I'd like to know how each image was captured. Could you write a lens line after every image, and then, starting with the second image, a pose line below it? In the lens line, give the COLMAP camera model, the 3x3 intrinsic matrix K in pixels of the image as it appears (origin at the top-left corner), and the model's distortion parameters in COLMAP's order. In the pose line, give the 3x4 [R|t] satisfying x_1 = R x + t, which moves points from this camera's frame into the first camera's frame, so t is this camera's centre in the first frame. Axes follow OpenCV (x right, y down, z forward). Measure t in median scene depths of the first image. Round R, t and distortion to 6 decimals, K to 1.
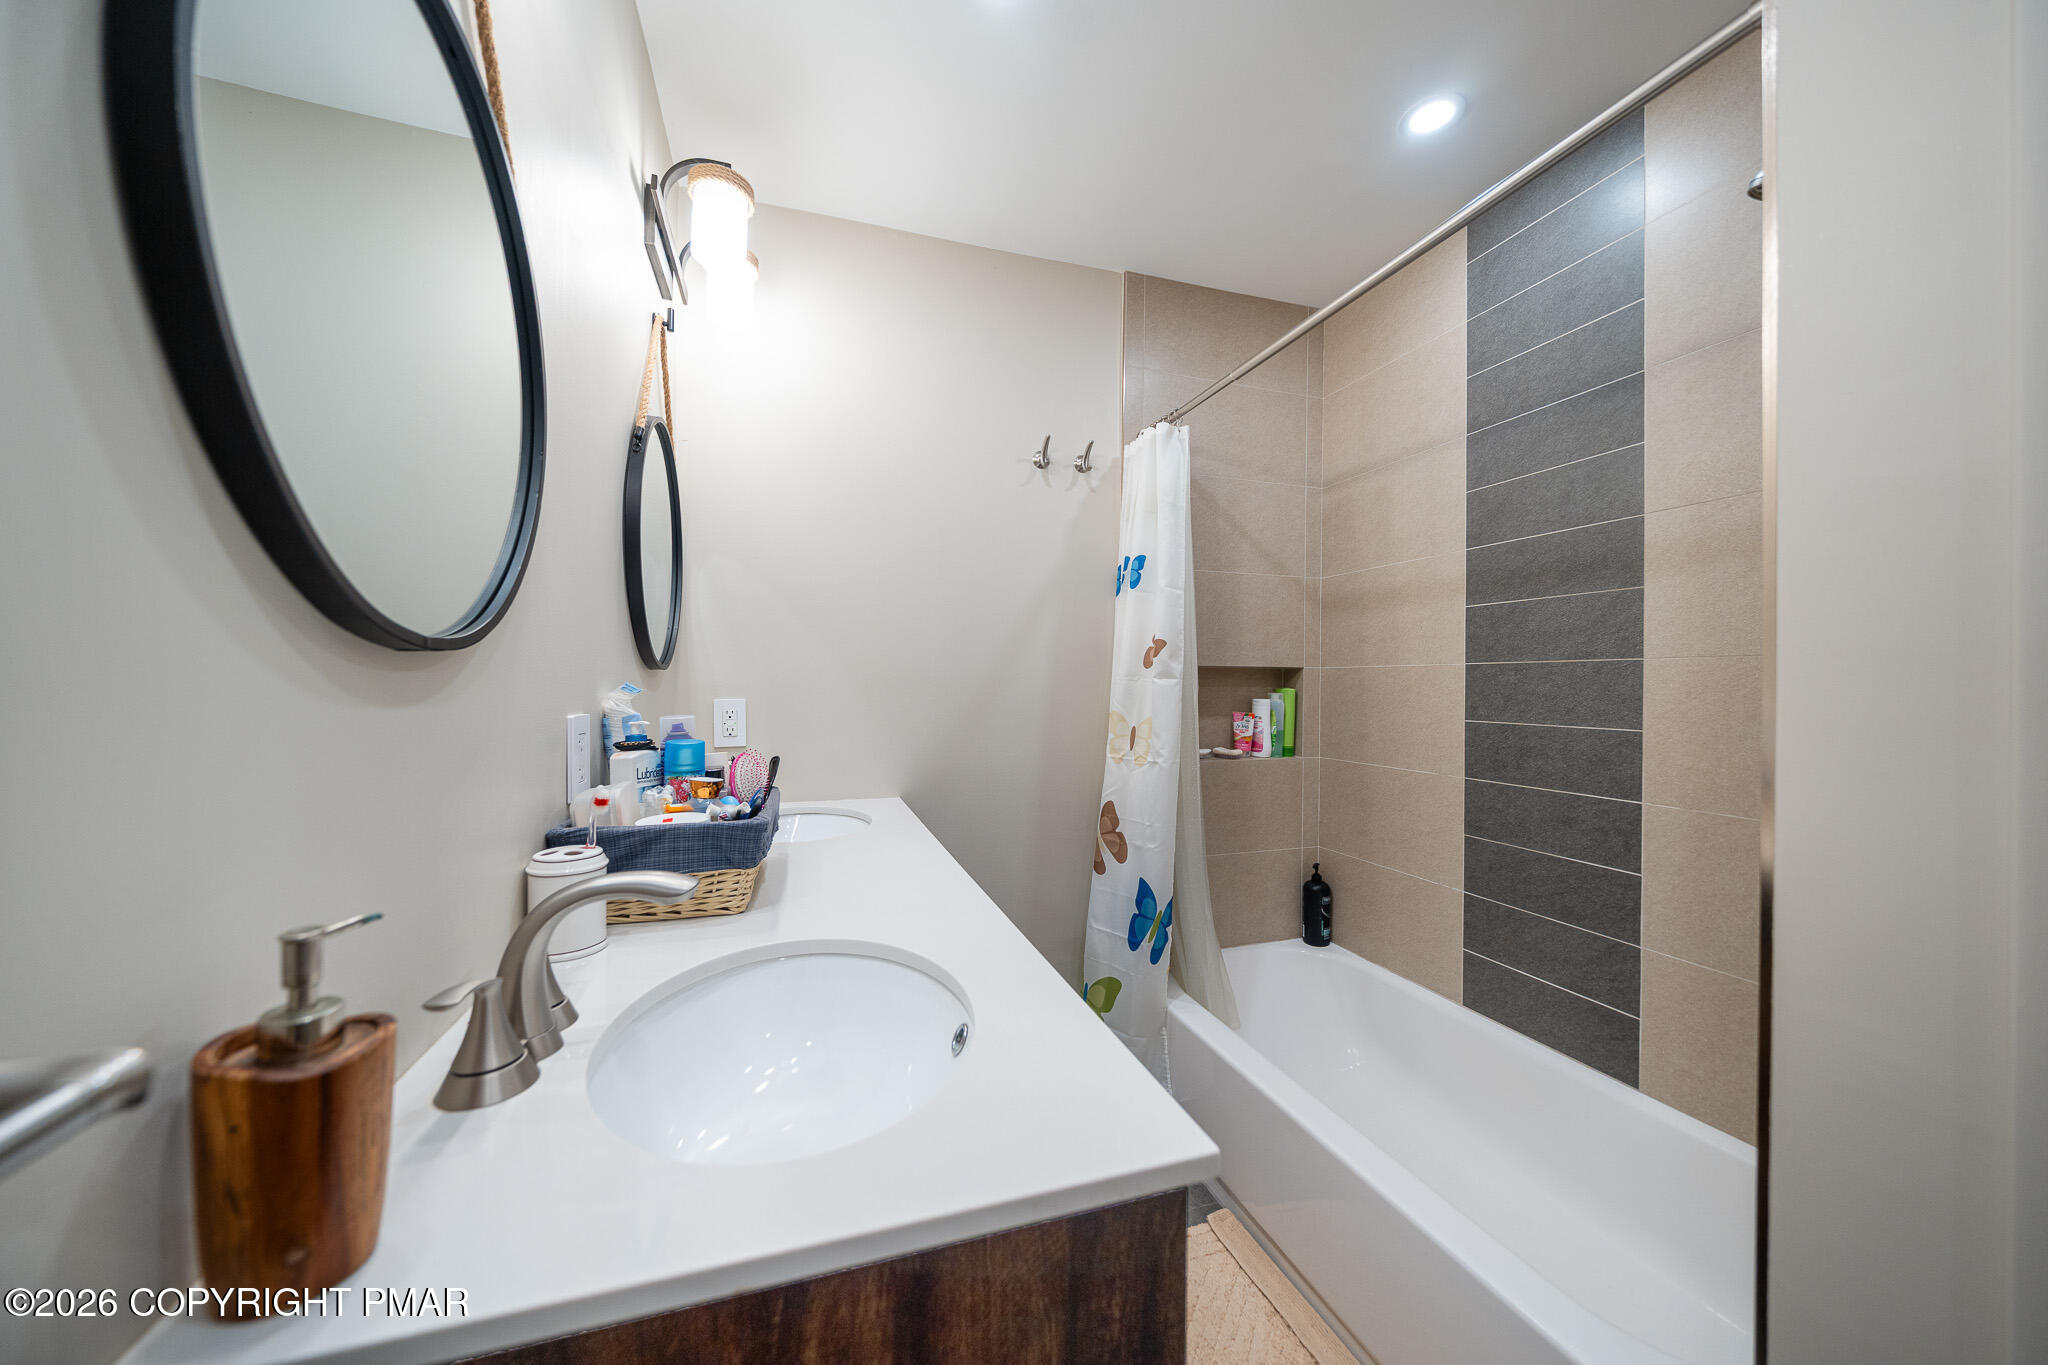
lens RADIAL K [[702.5, 0, 1019.5], [0, 702.5, 679.8], [0, 0, 1]] dist [-0.007994, 0.000126]
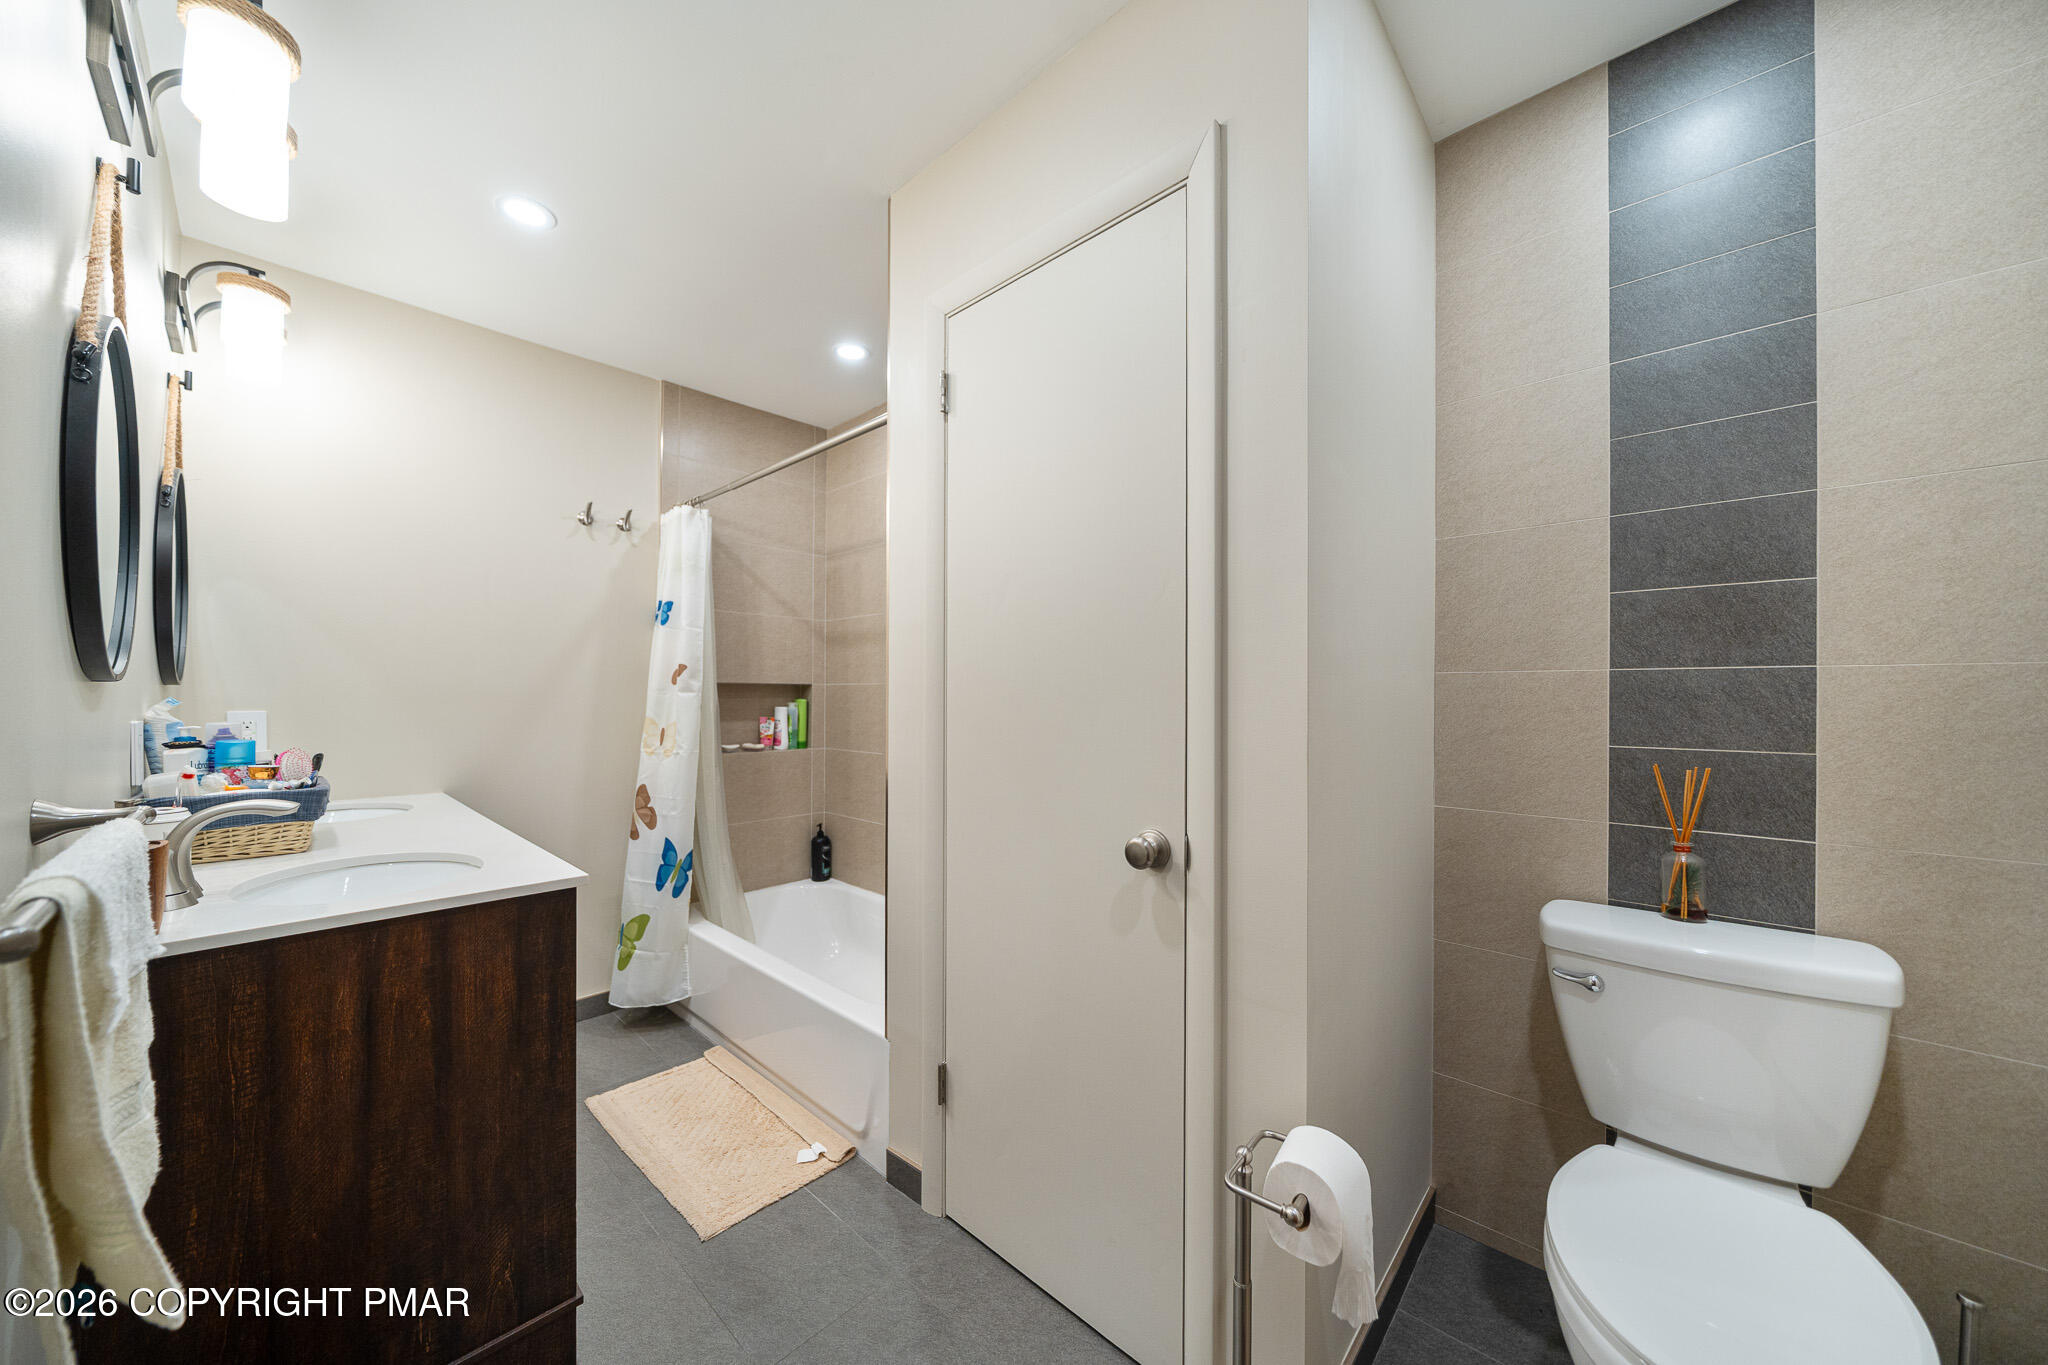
lens RADIAL K [[692.7, 0, 1017.1], [0, 692.7, 694.6], [0, 0, 1]] dist [-0.007711, 0.000025]
pose [[0.868203, -0.000487, 0.496209, 0.089726], [-0.002335, 0.999984, 0.005066, -0.005477], [-0.496204, -0.005557, 0.868188, -0.467198]]
